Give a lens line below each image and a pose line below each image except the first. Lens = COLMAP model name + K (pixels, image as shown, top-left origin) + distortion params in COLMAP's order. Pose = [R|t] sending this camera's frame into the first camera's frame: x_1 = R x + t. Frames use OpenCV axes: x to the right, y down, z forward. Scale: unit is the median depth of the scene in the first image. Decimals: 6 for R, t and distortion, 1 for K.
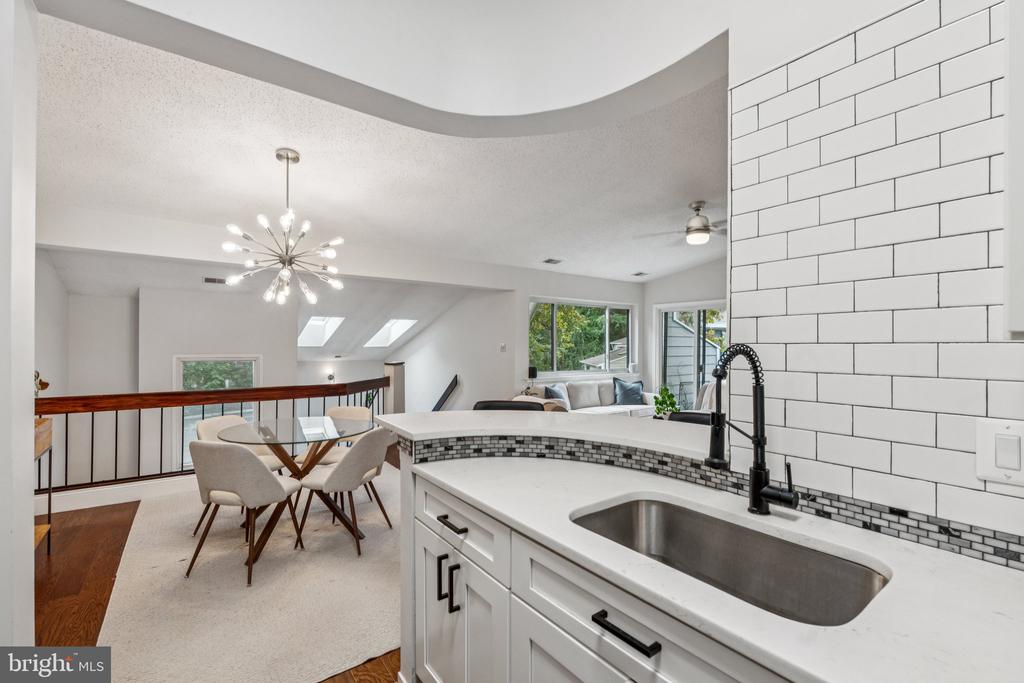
lens RADIAL K [[443.0, 0, 513.7], [0, 443.0, 337.6], [0, 0, 1]] dist [-0.007247, -0.000357]
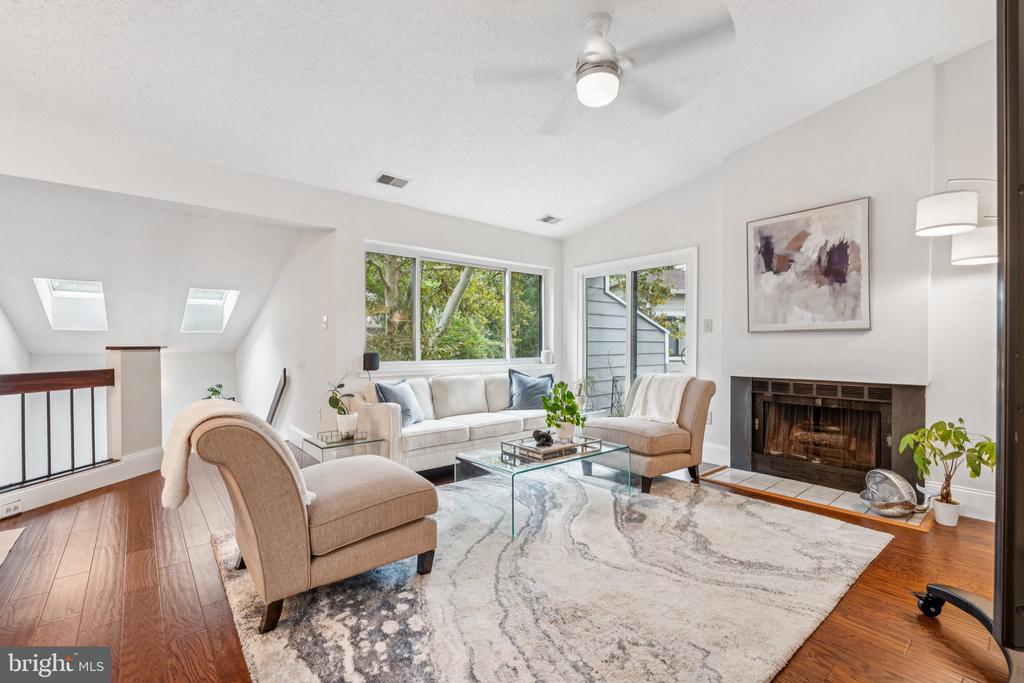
lens RADIAL K [[443.0, 0, 511.2], [0, 443.0, 346.6], [0, 0, 1]] dist [-0.007247, -0.000357]
pose [[0.997836, -0.004042, 0.065632, 0.187414], [0.002808, 0.999818, 0.018874, 0.042782], [-0.065696, -0.018649, 0.997665, 0.327725]]
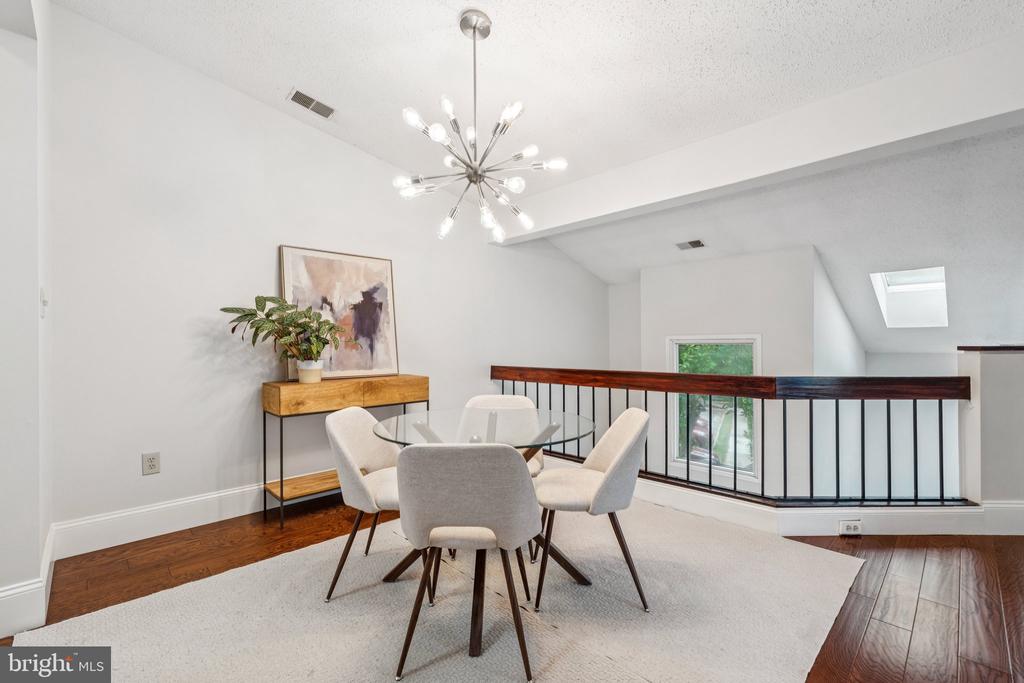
lens RADIAL K [[443.0, 0, 510.9], [0, 443.0, 346.0], [0, 0, 1]] dist [-0.007247, -0.000357]
pose [[0.130310, -0.003789, -0.991466, 0.077458], [0.022537, 0.999746, -0.000859, 0.042513], [0.991217, -0.022232, 0.130363, 0.435952]]
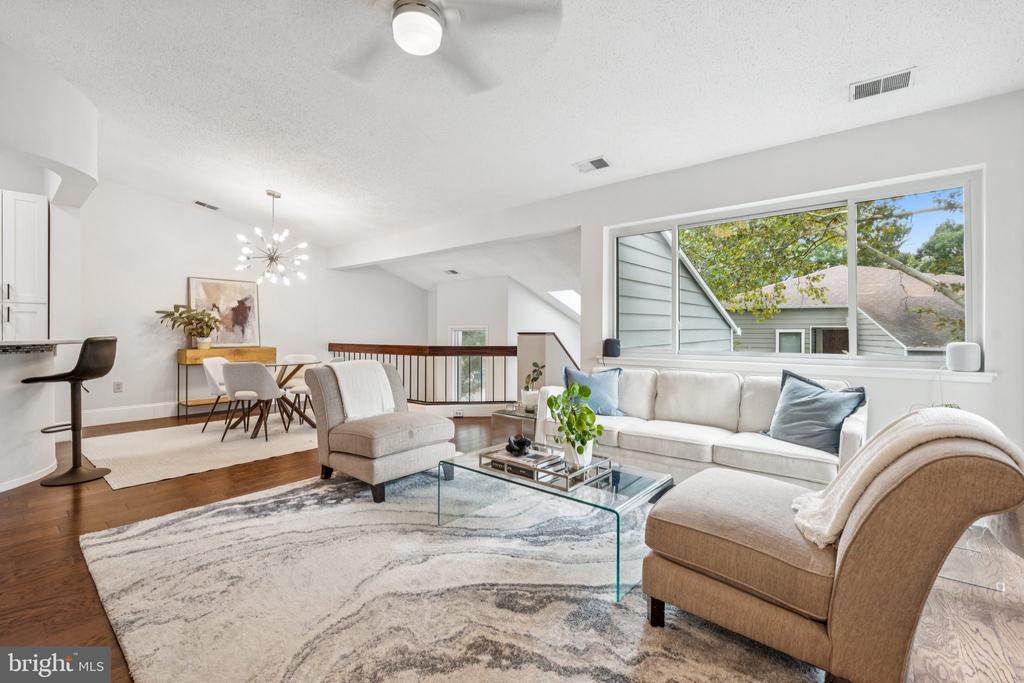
lens RADIAL K [[443.0, 0, 510.7], [0, 443.0, 331.6], [0, 0, 1]] dist [-0.007247, -0.000357]
pose [[0.243510, -0.003324, -0.969893, 0.577988], [0.015792, 0.999875, 0.000538, 0.049012], [0.969770, -0.015447, 0.243532, 0.658029]]
